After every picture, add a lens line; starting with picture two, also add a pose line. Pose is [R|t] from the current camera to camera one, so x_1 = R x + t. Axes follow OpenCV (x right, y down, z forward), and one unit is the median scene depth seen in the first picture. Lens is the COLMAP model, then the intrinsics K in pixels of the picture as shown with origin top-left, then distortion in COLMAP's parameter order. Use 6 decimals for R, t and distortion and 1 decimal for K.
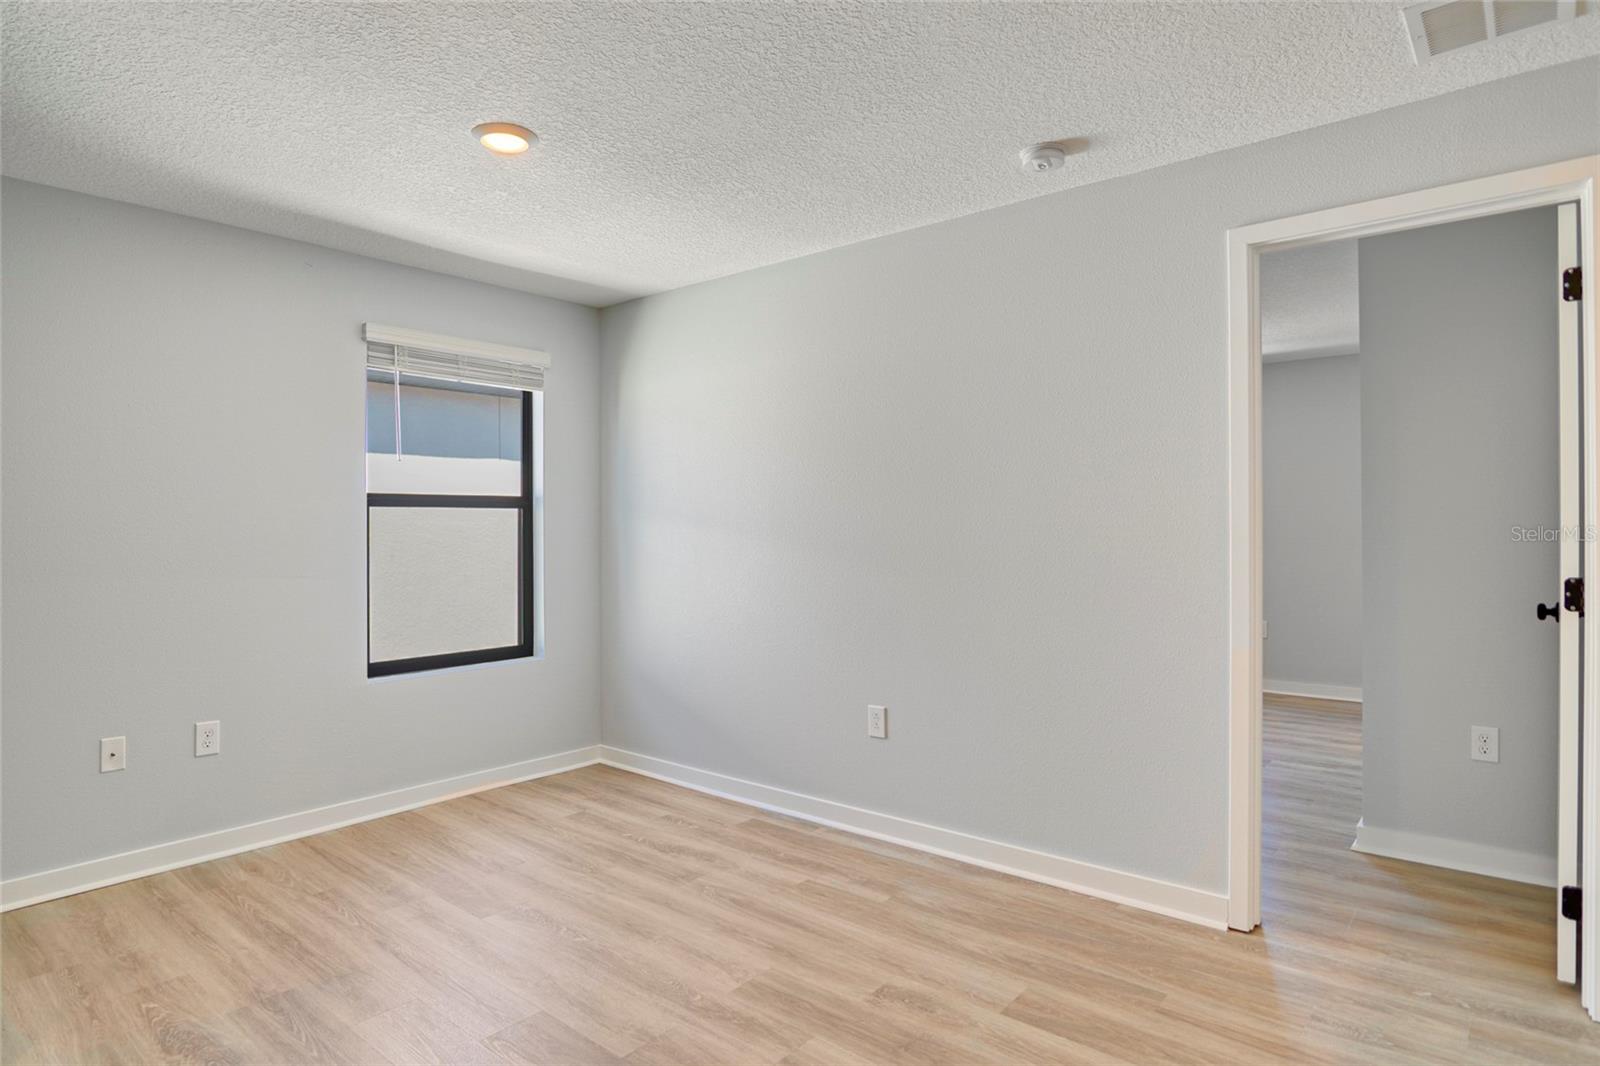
lens RADIAL K [[886.9, 0, 798.6], [0, 886.9, 519.3], [0, 0, 1]] dist [-0.016924, -0.000057]
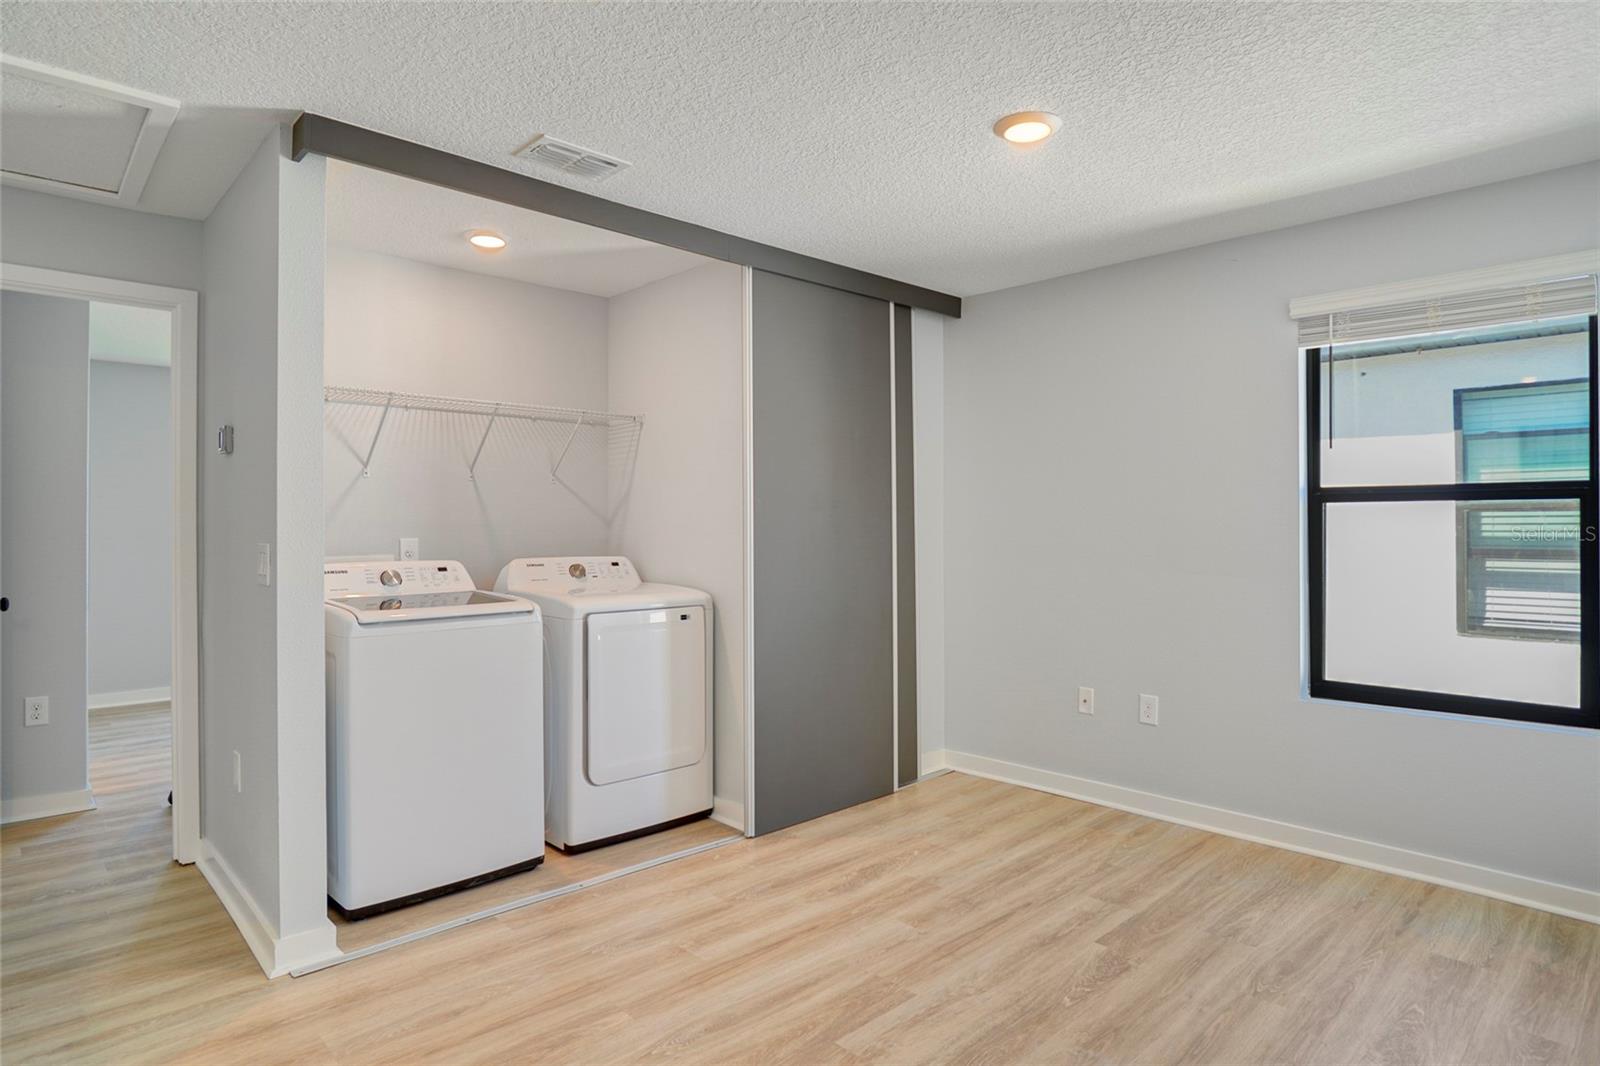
lens RADIAL K [[886.9, 0, 798.6], [0, 886.9, 519.3], [0, 0, 1]] dist [-0.016924, -0.000057]
pose [[-0.108070, -0.000165, -0.994143, 0.520475], [0.008268, 0.999965, -0.001065, -0.001557], [0.994109, -0.008335, -0.108064, 0.670590]]
